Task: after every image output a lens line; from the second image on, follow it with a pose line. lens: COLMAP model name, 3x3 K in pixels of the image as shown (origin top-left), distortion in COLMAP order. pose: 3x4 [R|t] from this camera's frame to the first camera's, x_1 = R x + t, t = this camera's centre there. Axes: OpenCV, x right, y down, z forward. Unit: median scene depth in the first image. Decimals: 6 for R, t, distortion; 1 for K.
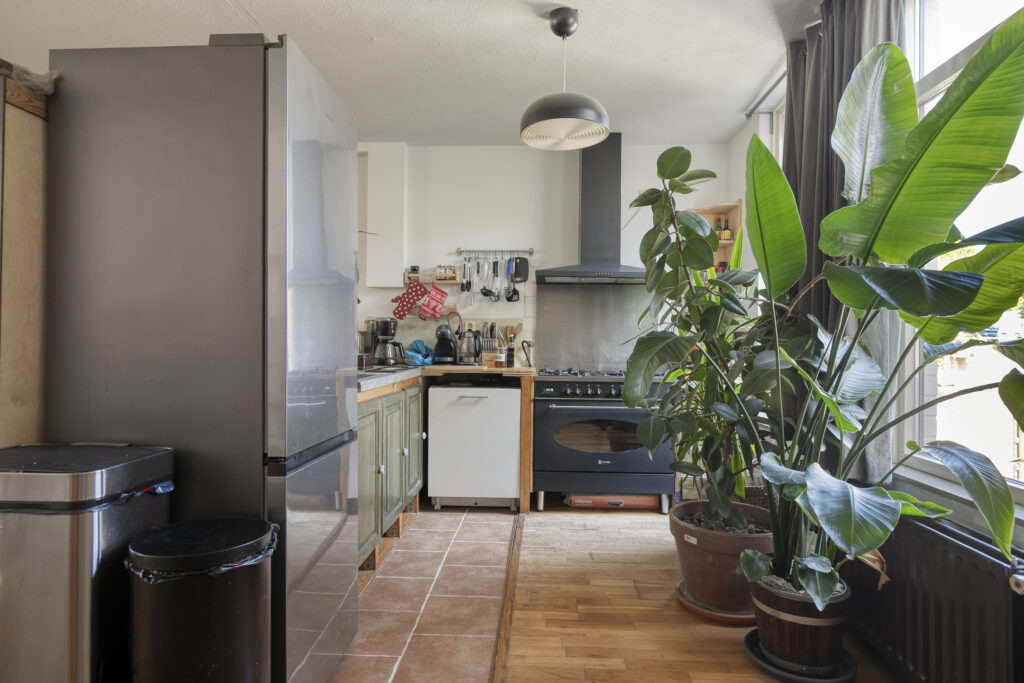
lens RADIAL K [[564.3, 0, 513.6], [0, 564.3, 346.0], [0, 0, 1]] dist [-0.004185, -0.000464]
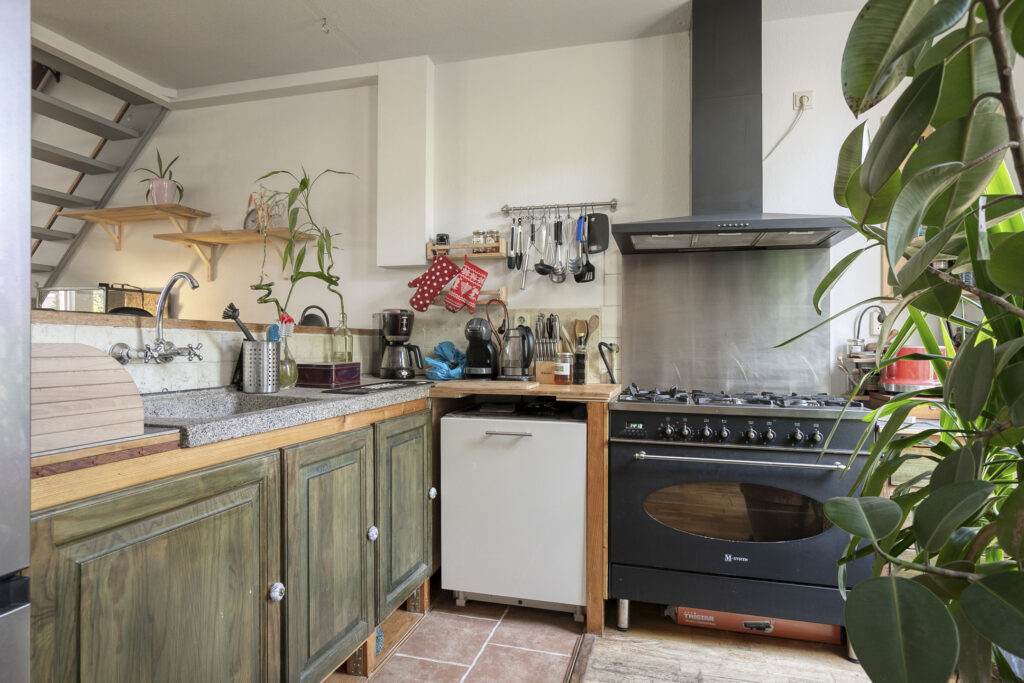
lens RADIAL K [[564.3, 0, 514.7], [0, 564.3, 335.0], [0, 0, 1]] dist [-0.004185, -0.000464]
pose [[0.977293, -0.004486, -0.211844, 0.058572], [-0.001306, 0.999629, -0.027193, -0.000245], [0.211888, 0.026853, 0.976925, 0.361018]]
